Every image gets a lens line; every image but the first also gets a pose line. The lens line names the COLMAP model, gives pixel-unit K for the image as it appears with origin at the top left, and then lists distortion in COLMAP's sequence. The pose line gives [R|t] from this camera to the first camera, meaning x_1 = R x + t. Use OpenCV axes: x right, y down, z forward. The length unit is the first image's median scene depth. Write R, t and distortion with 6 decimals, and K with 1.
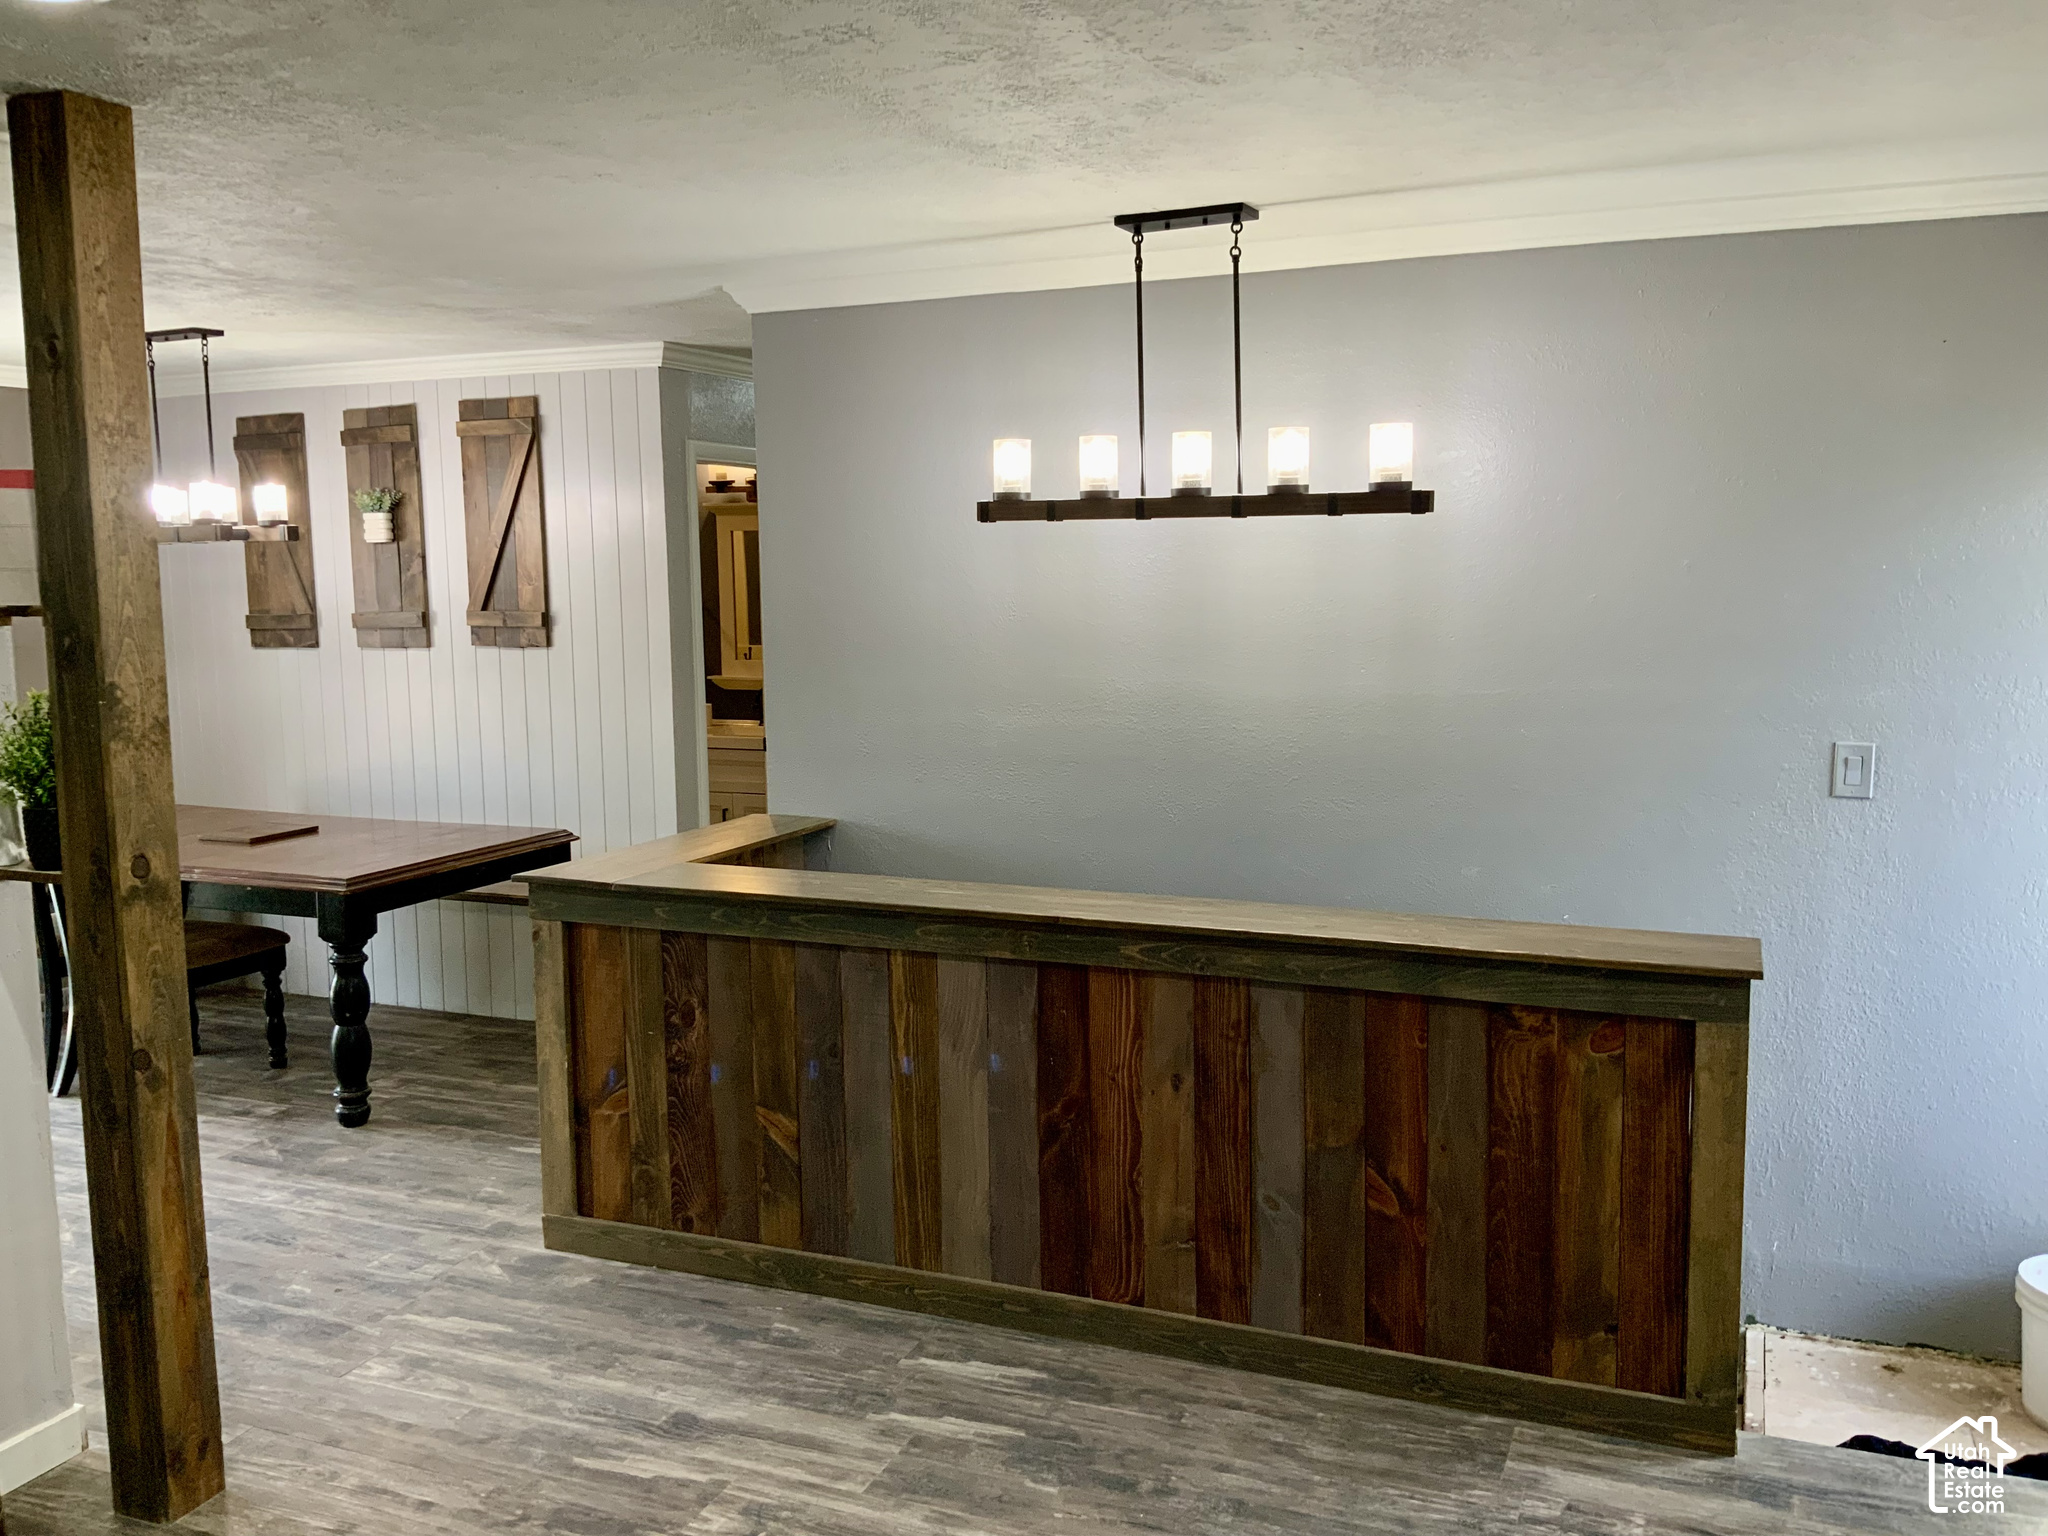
lens RADIAL K [[1745.9, 0, 1022.3], [0, 1745.9, 746.8], [0, 0, 1]] dist [0.121635, -0.266016]
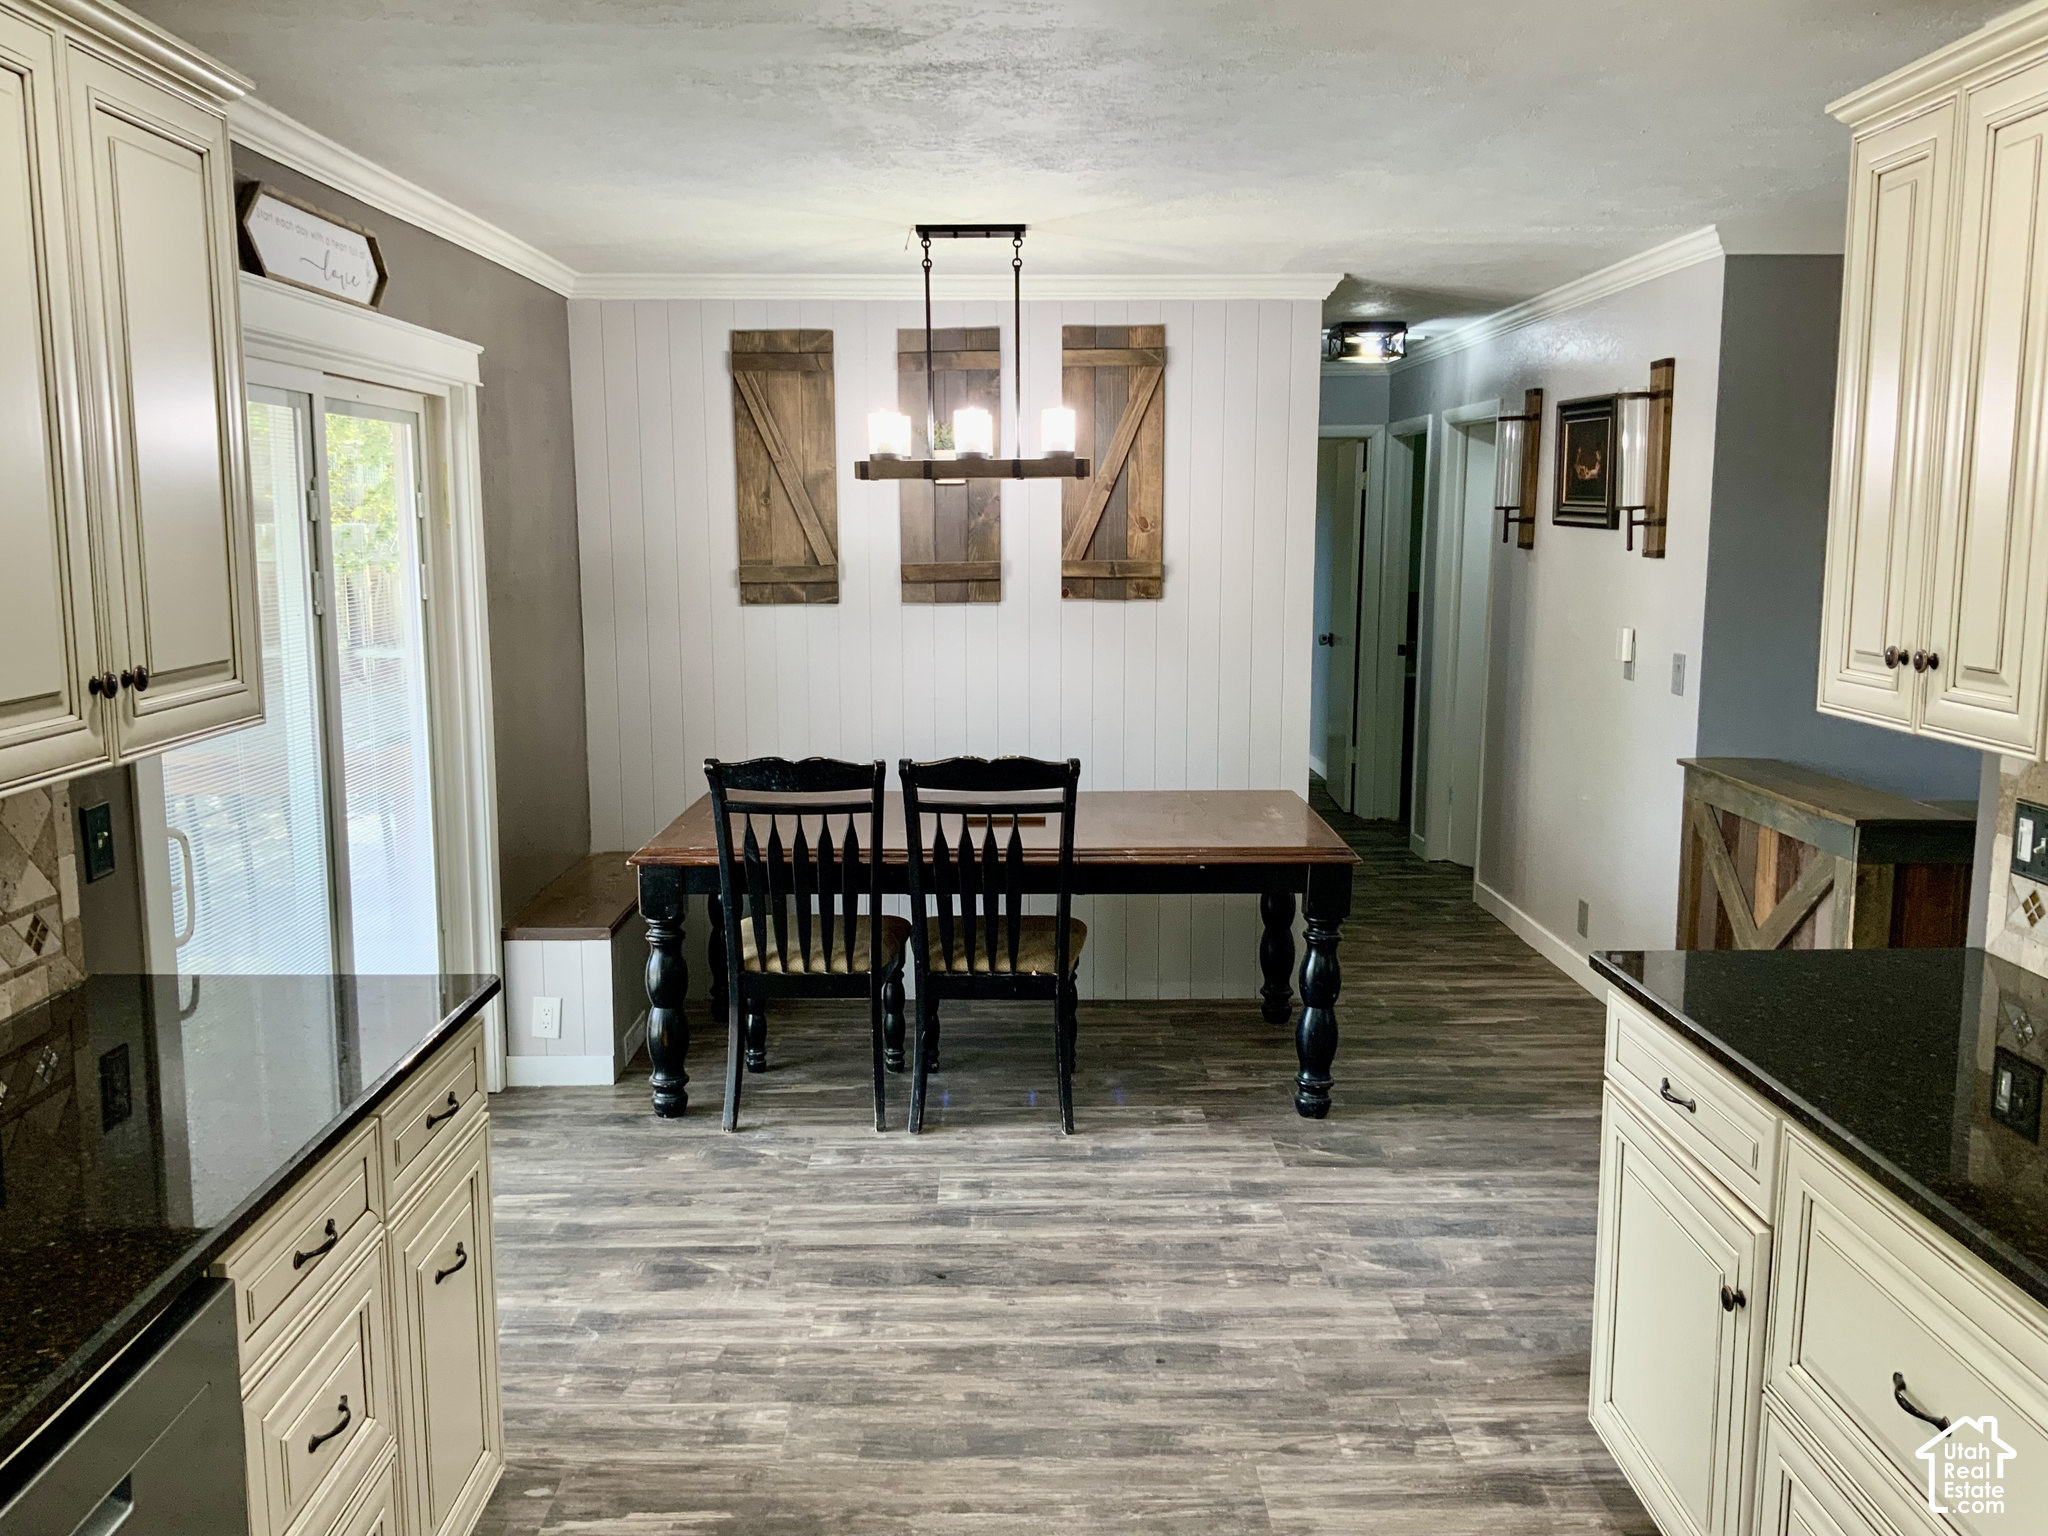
lens RADIAL K [[1709.3, 0, 1017.4], [0, 1709.3, 766.4], [0, 0, 1]] dist [0.122193, -0.244310]
pose [[0.915260, -0.043331, 0.400527, -0.705902], [0.032024, 0.998878, 0.034884, -0.002780], [-0.401589, -0.019101, 0.915621, 0.201008]]
